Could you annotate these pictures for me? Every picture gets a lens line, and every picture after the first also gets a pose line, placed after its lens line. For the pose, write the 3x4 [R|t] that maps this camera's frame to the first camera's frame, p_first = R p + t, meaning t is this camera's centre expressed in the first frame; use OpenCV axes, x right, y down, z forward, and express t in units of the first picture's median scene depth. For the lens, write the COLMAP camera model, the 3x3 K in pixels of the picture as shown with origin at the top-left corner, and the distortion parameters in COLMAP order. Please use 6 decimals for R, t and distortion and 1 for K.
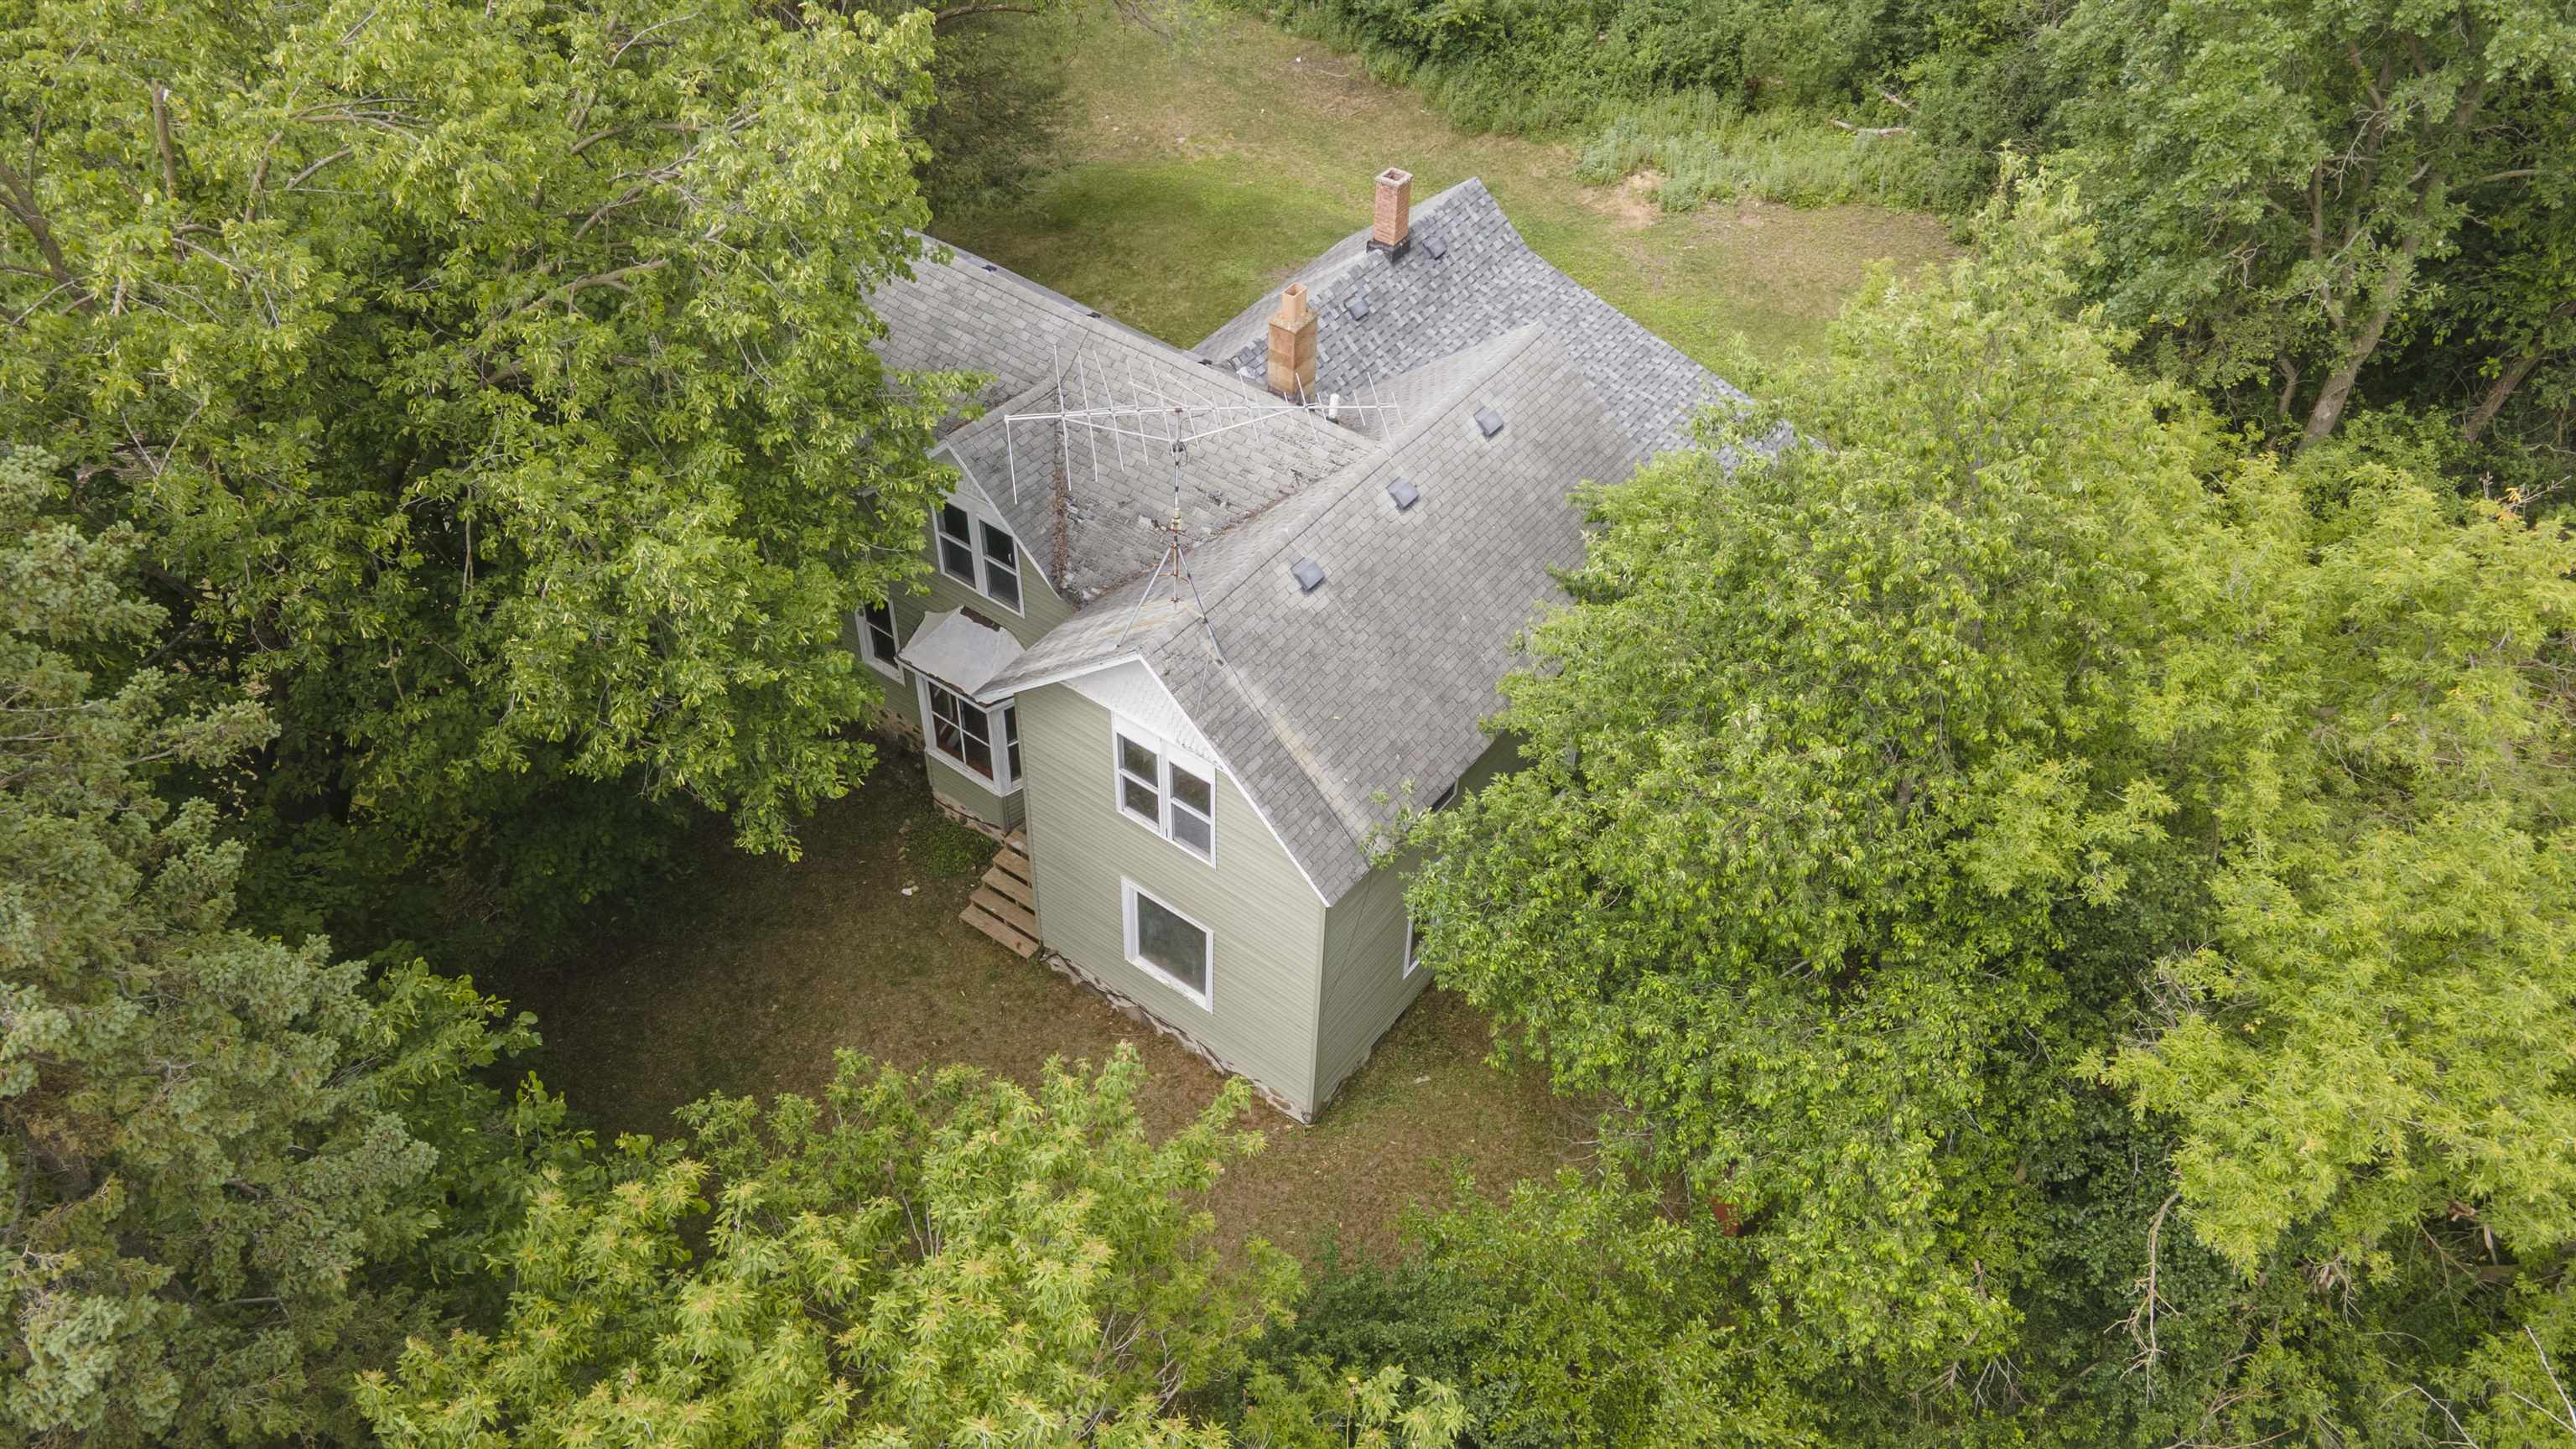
lens RADIAL K [[1847.4, 0, 1288.0], [0, 1847.4, 724.5], [0, 0, 1]] dist [0.091233, 0.000321]
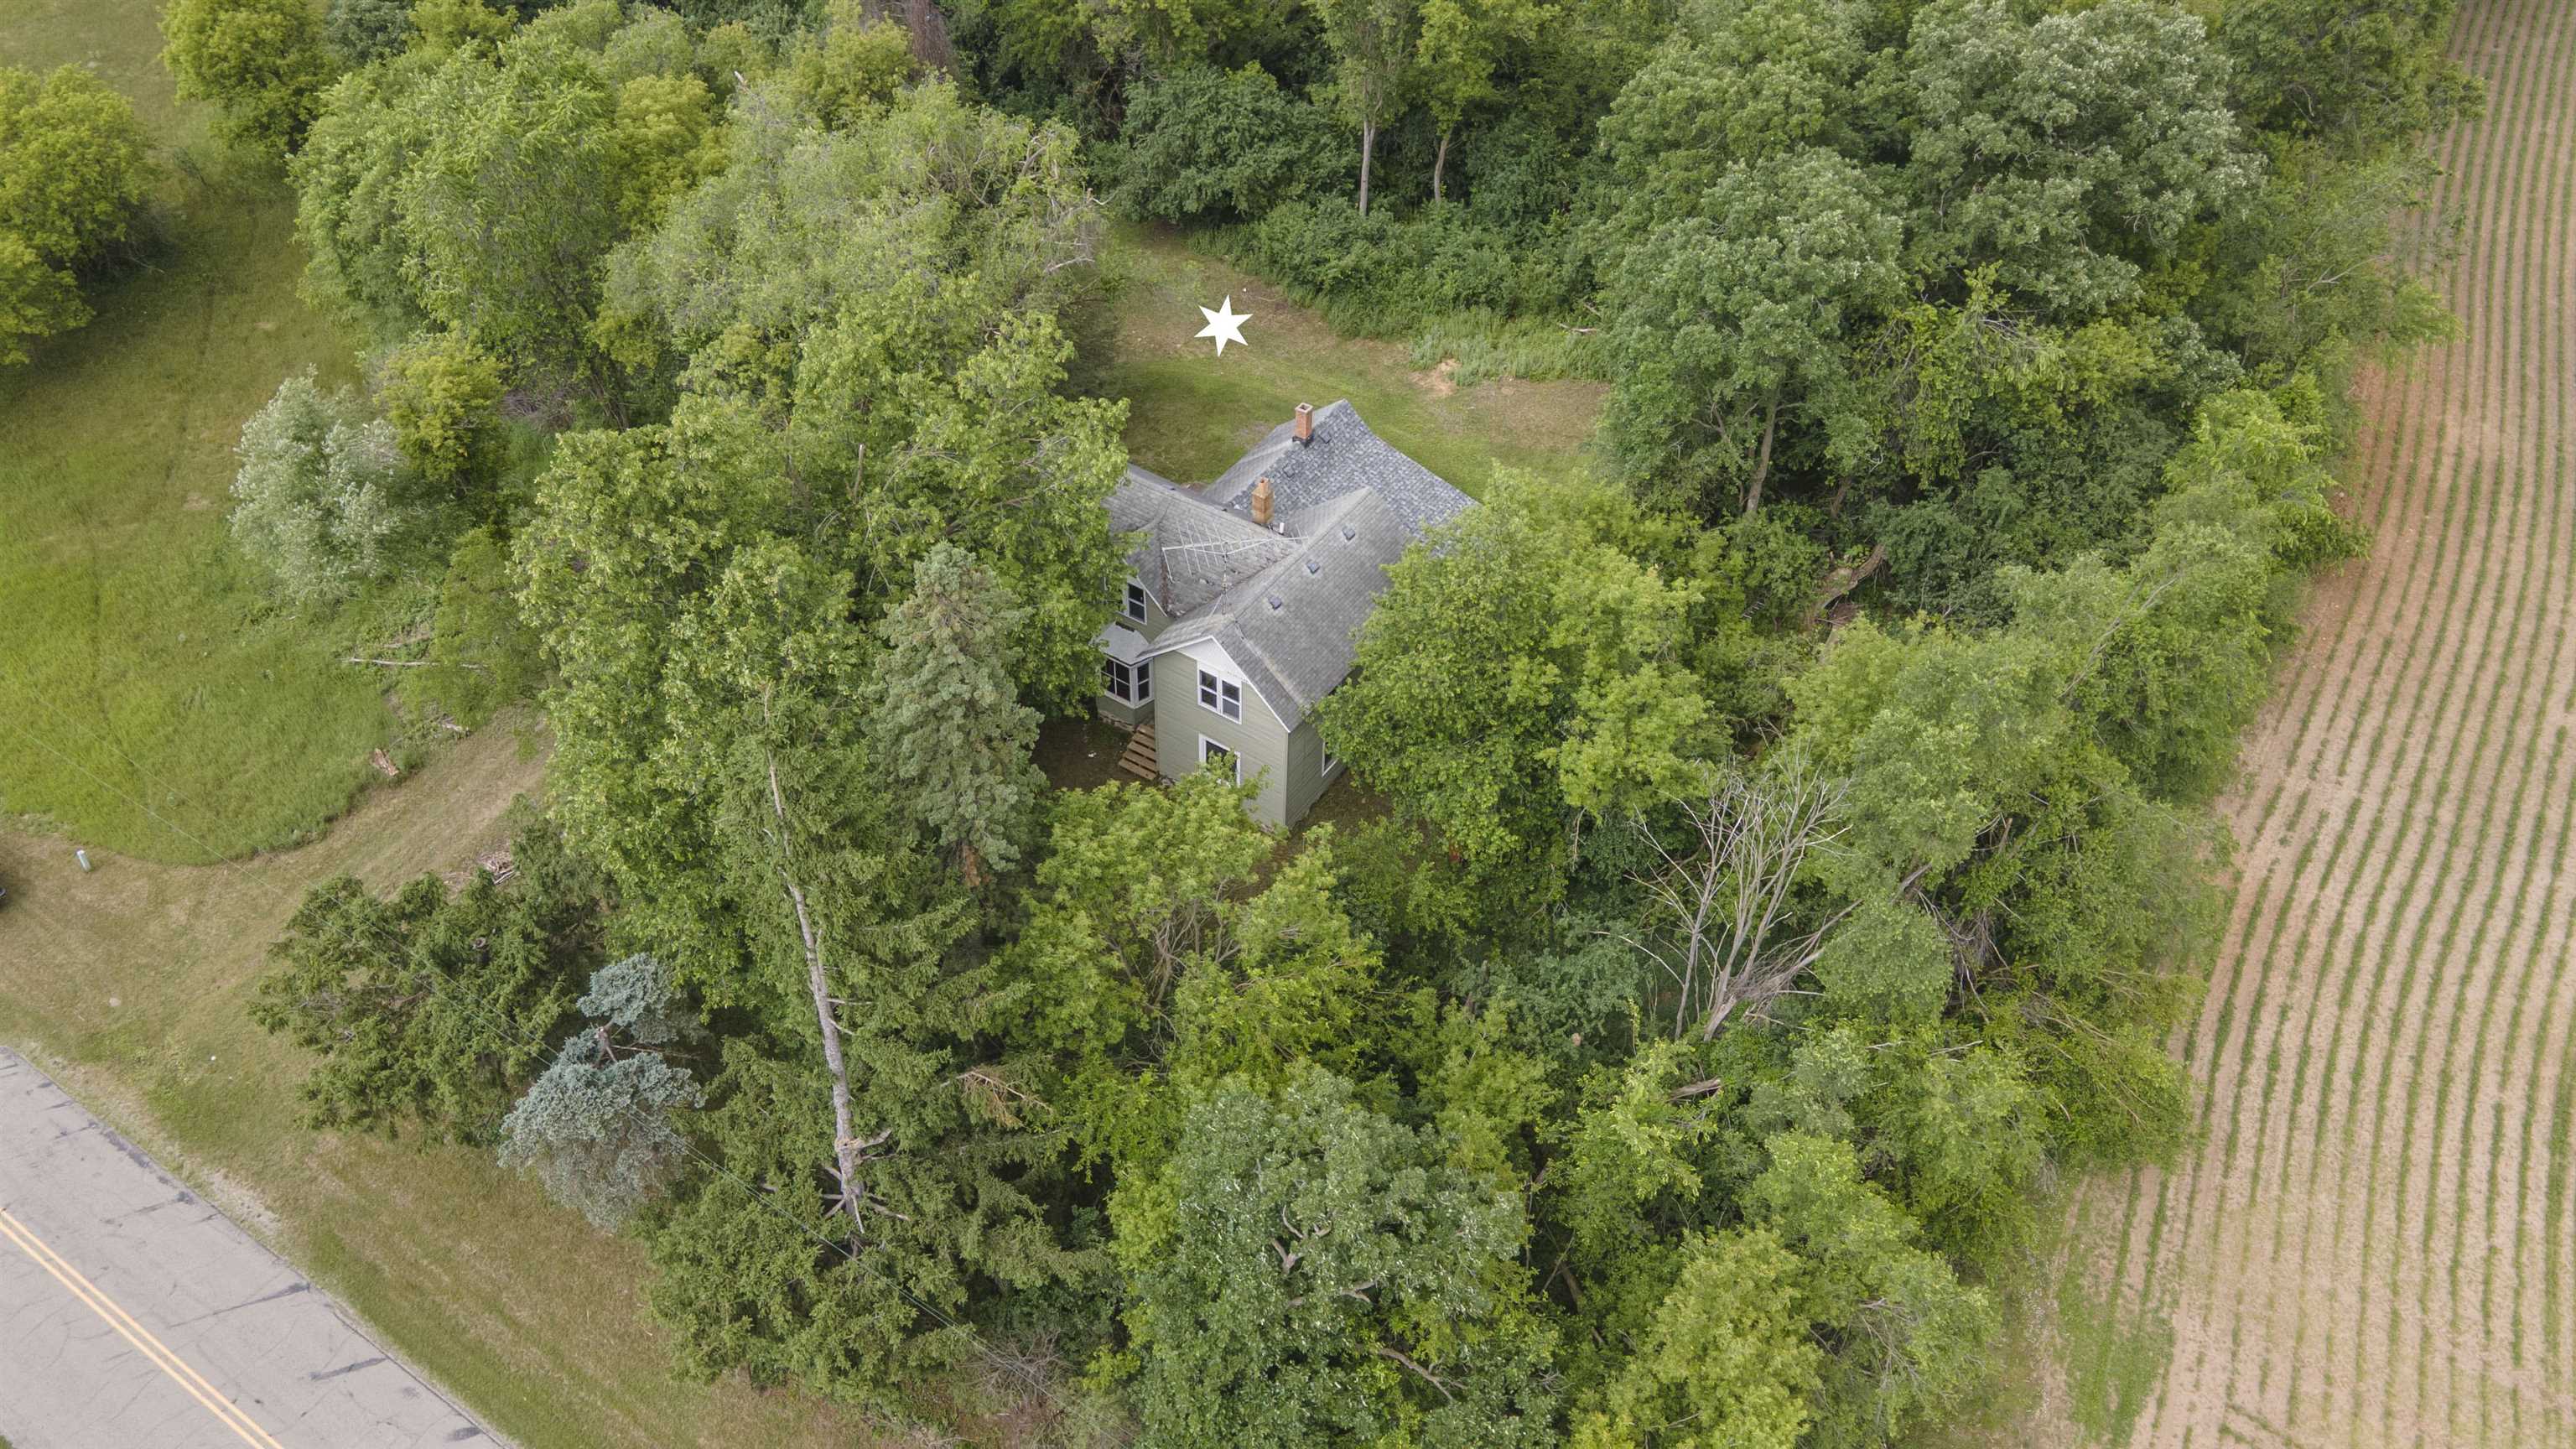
lens RADIAL K [[1833.8, 0, 1288.0], [0, 1833.8, 724.5], [0, 0, 1]] dist [-0.025410, 0.085797]
pose [[0.998617, -0.040905, 0.033032, -0.053687], [0.041071, 0.999147, -0.004366, 0.084486], [-0.032825, 0.005716, 0.999445, -1.304559]]
